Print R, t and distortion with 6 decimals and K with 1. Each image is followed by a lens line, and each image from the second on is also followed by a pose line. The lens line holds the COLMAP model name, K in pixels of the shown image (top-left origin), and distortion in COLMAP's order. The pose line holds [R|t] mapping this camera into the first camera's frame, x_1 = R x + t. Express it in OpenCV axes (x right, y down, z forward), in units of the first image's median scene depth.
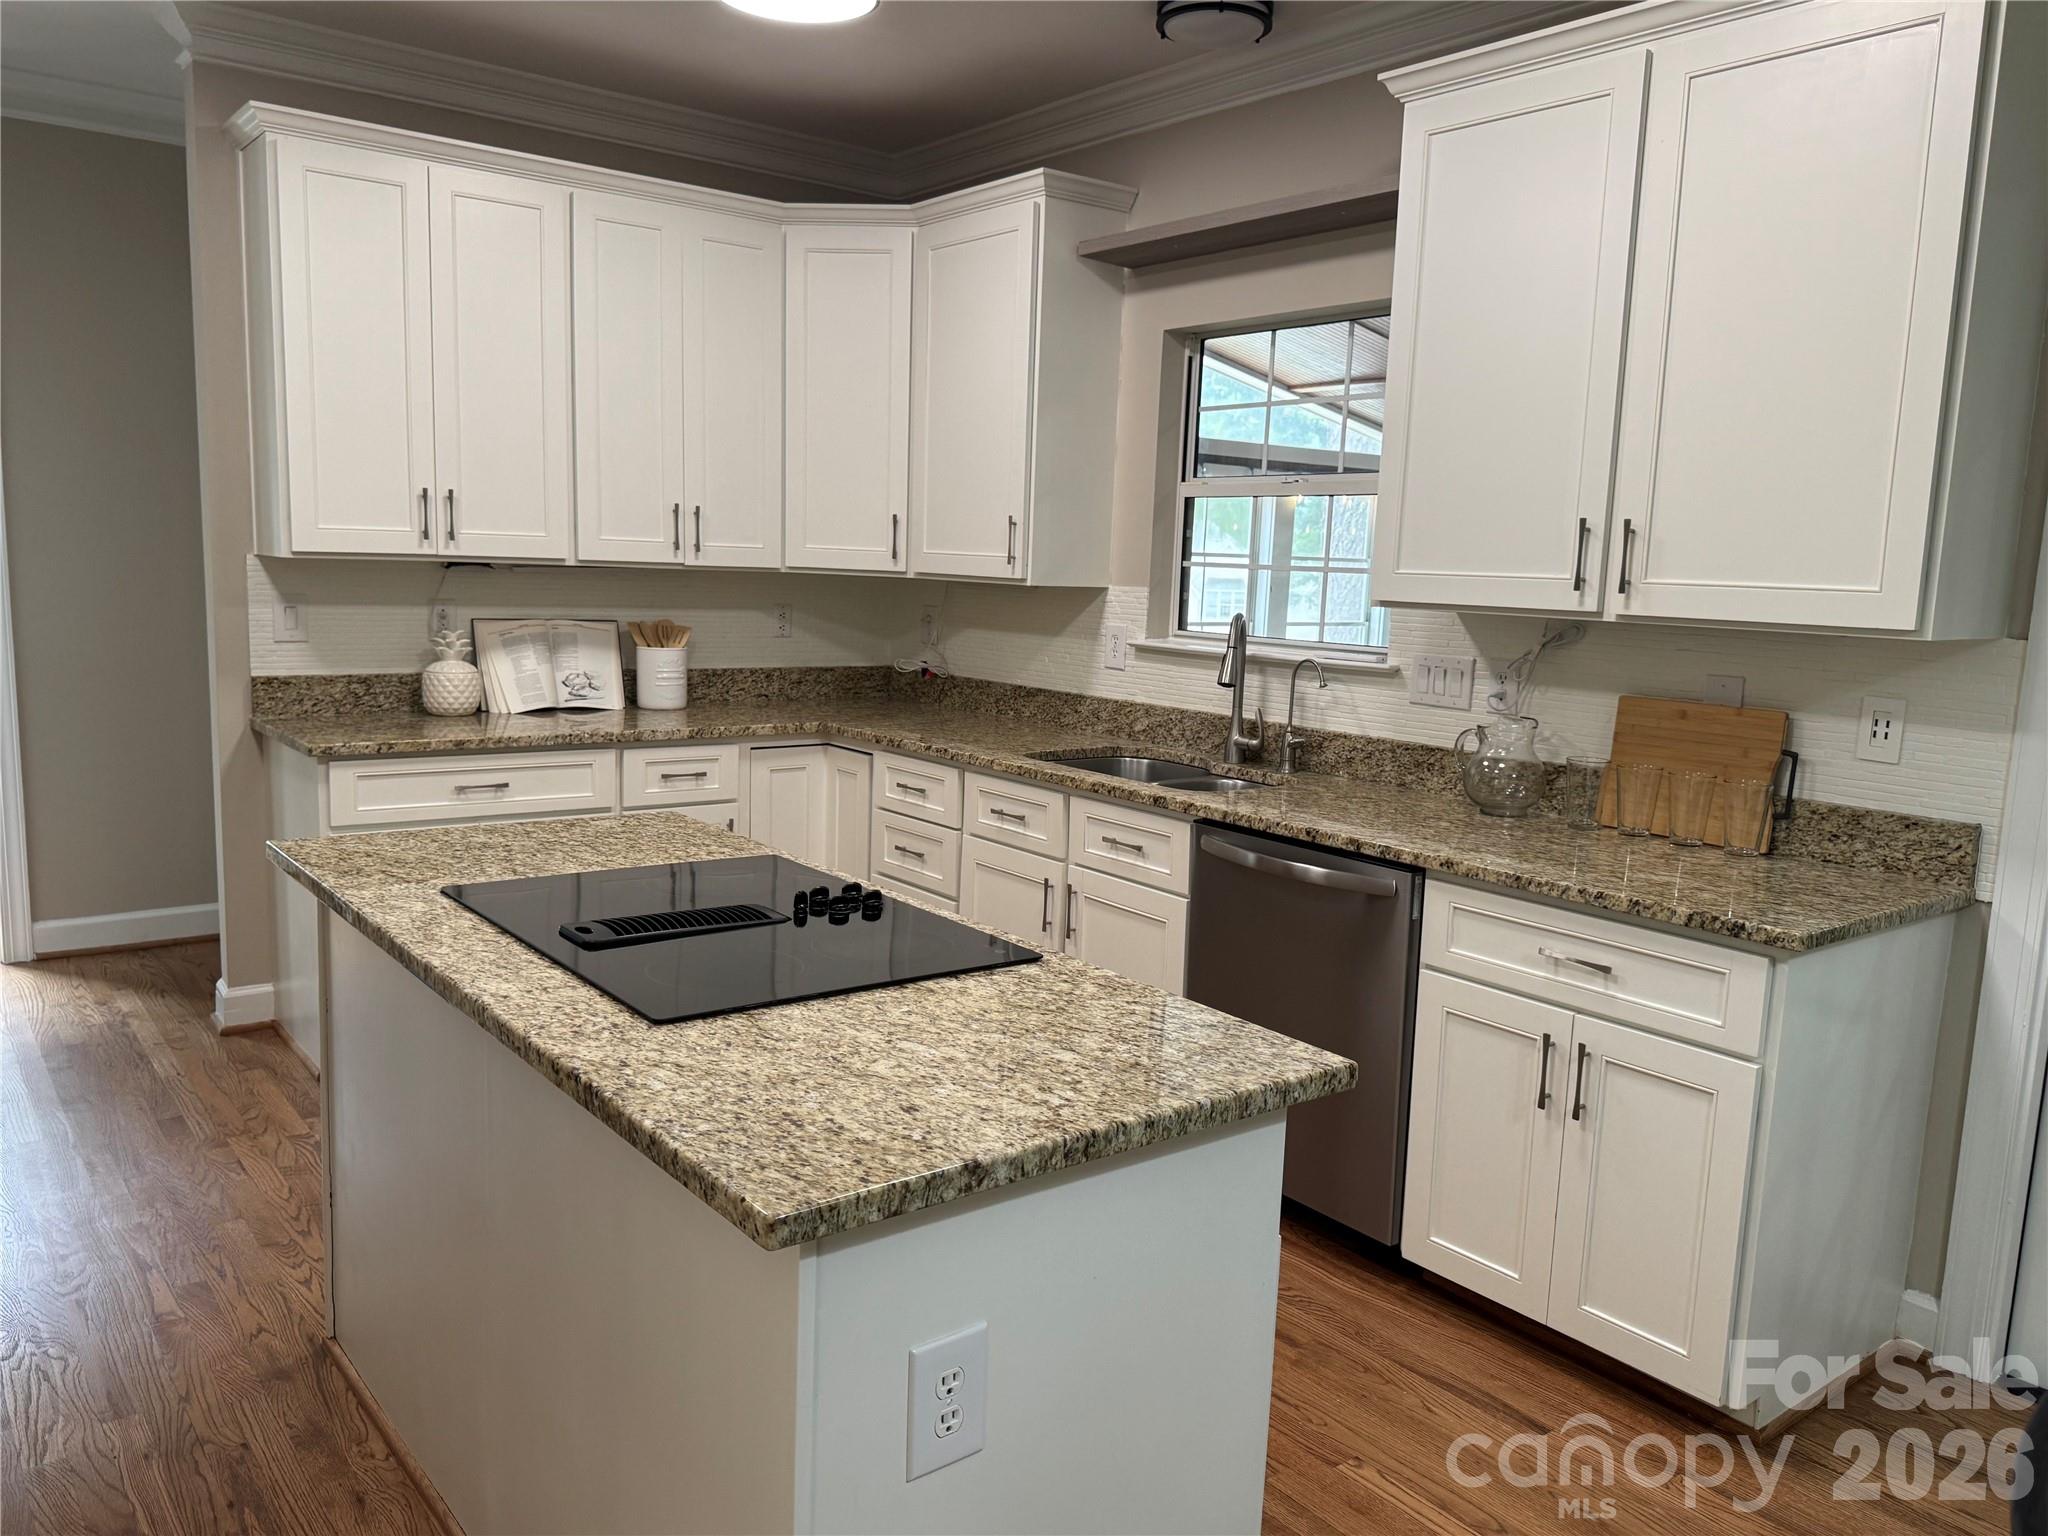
lens RADIAL K [[1543.5, 0, 1043.0], [0, 1543.5, 769.9], [0, 0, 1]] dist [0.002149, -0.016866]
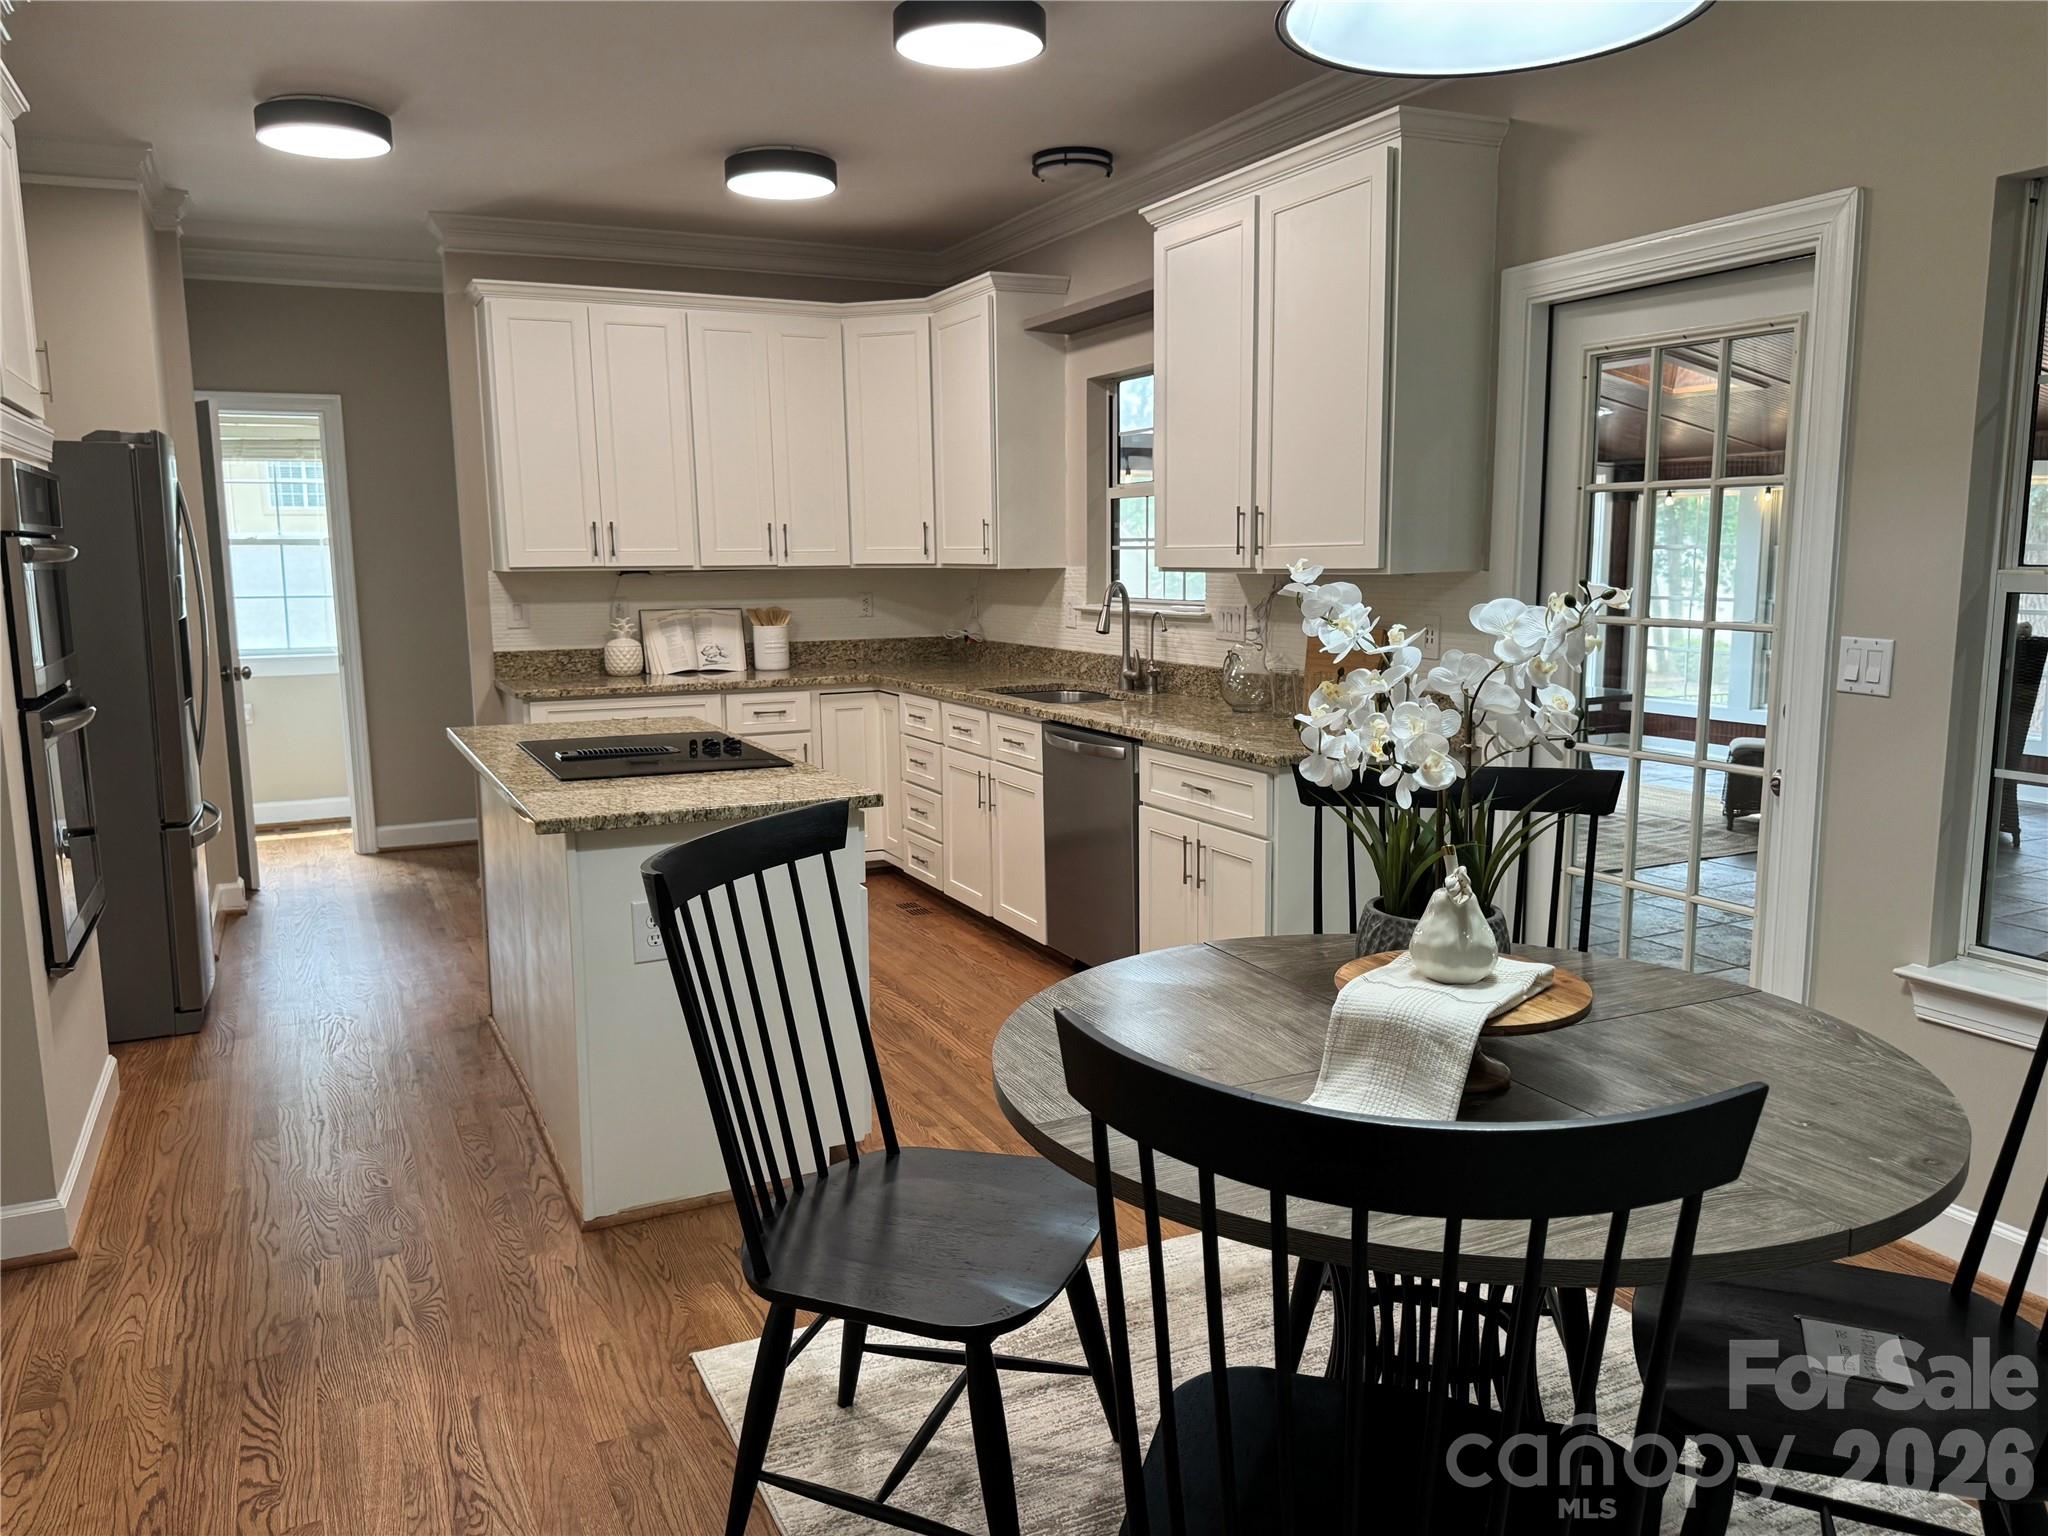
lens RADIAL K [[1543.5, 0, 1032.1], [0, 1543.5, 783.1], [0, 0, 1]] dist [0.002149, -0.016866]
pose [[0.975191, -0.013504, -0.220954, 0.330853], [0.015072, 0.999872, 0.005412, 0.067039], [0.220853, -0.008608, 0.975269, -0.354807]]
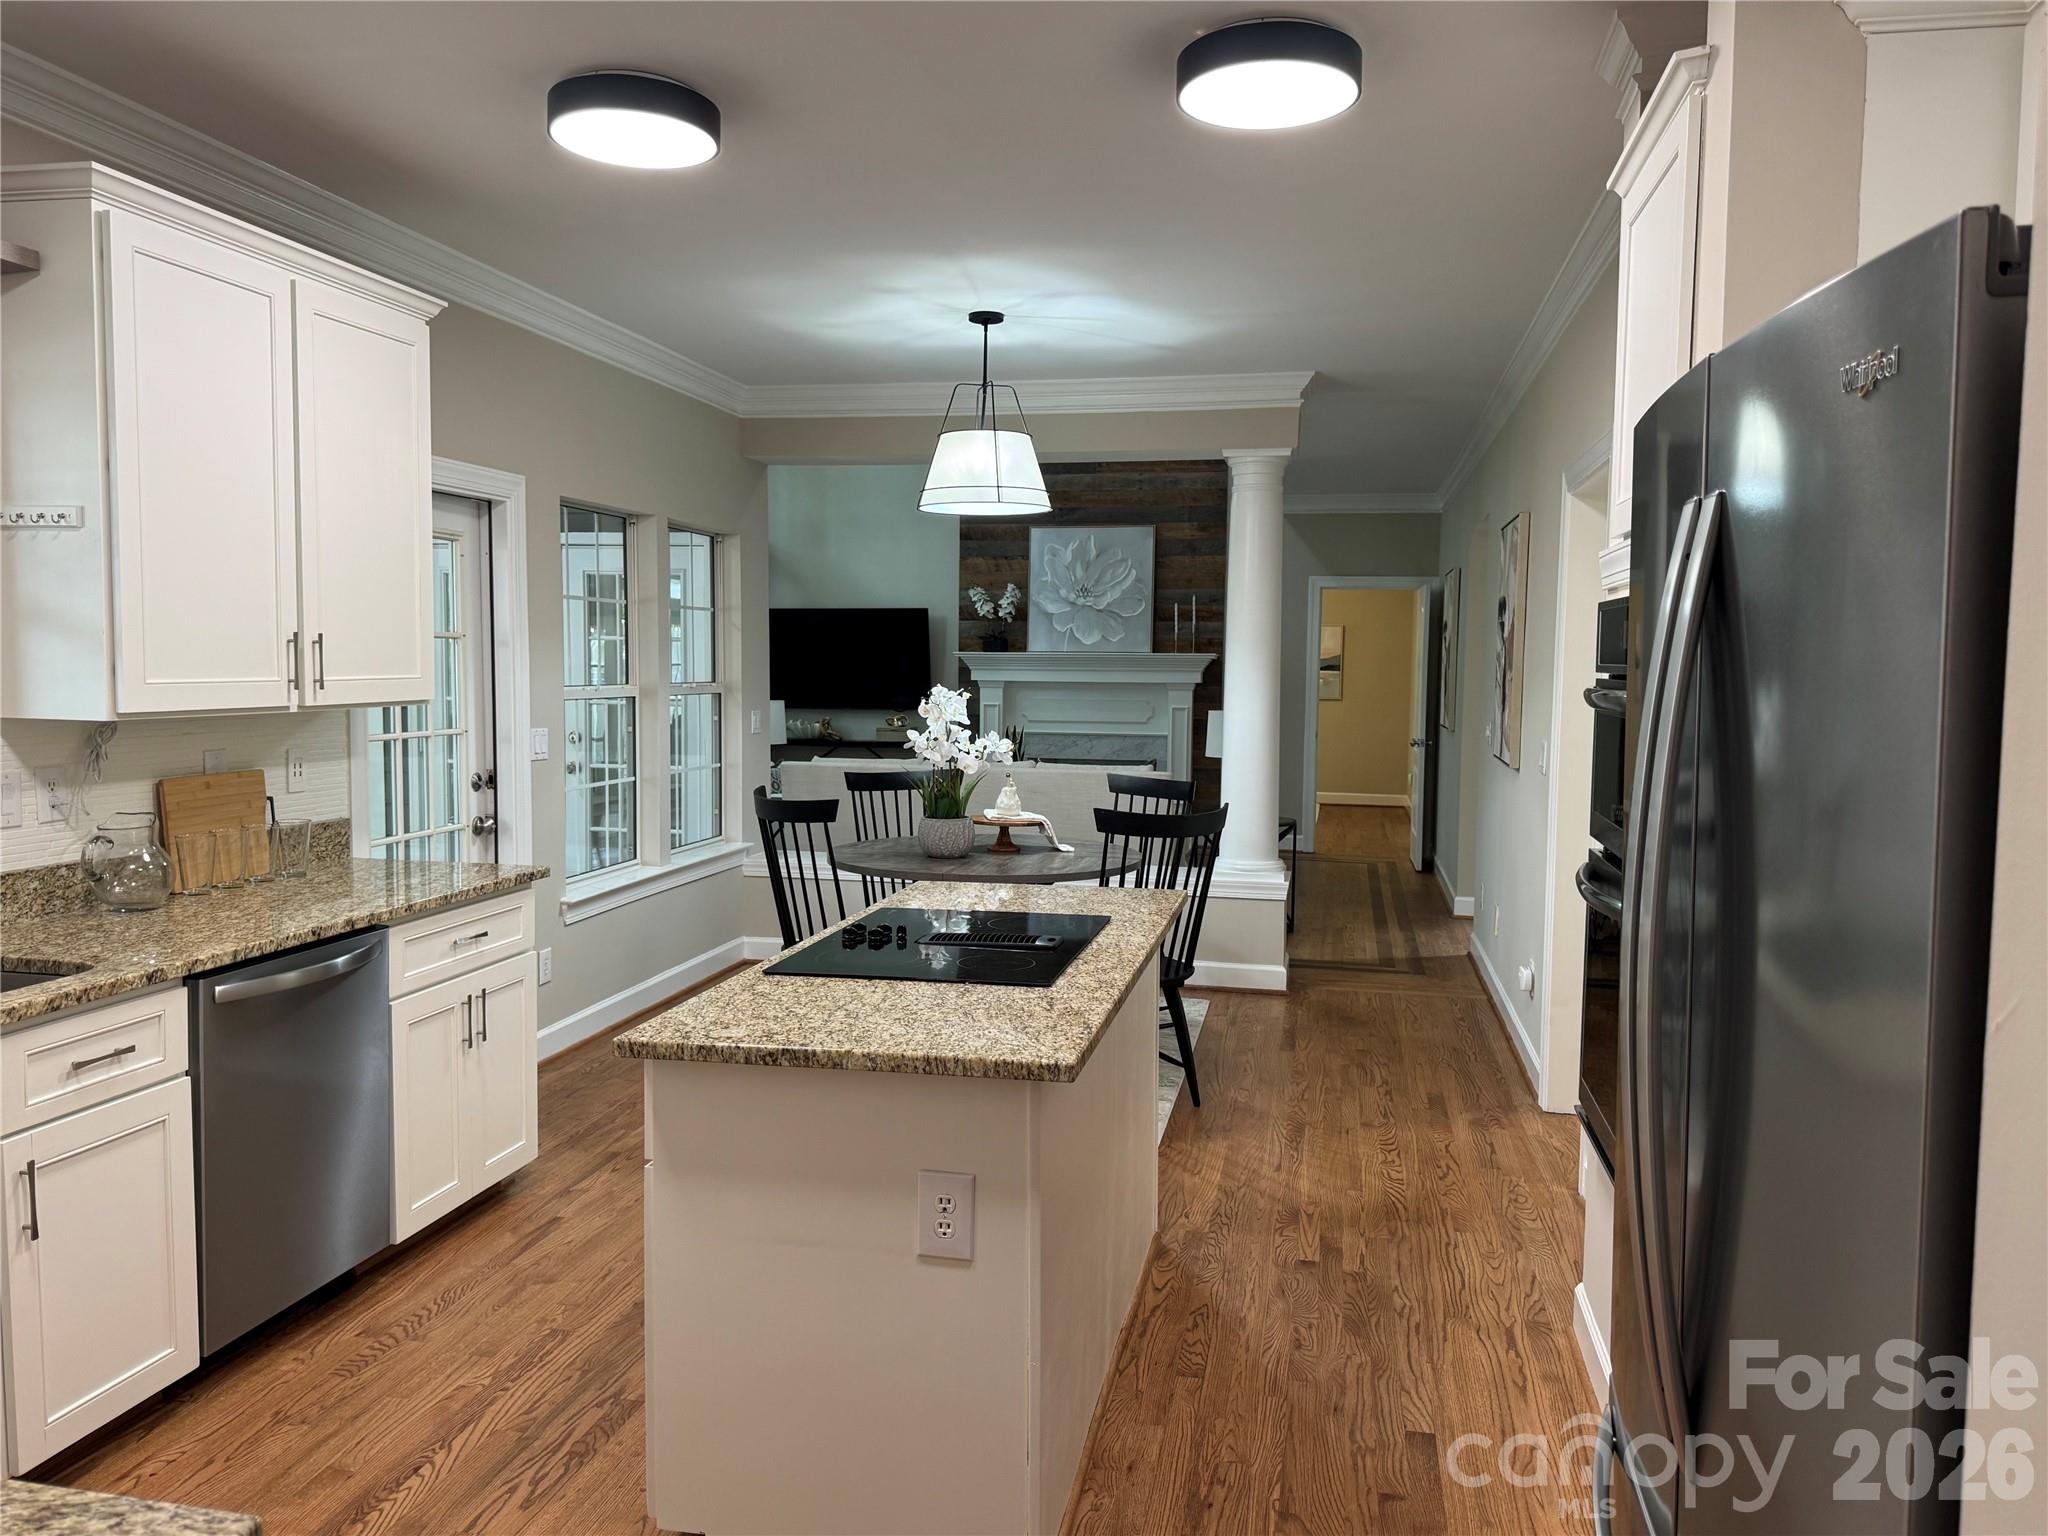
lens RADIAL K [[1543.5, 0, 1041.9], [0, 1543.5, 767.0], [0, 0, 1]] dist [0.002149, -0.016866]
pose [[-0.654559, -0.096511, 0.749826, -0.684961], [0.074158, 0.978839, 0.190724, -0.171988], [-0.752365, 0.180446, -0.633550, 0.934206]]
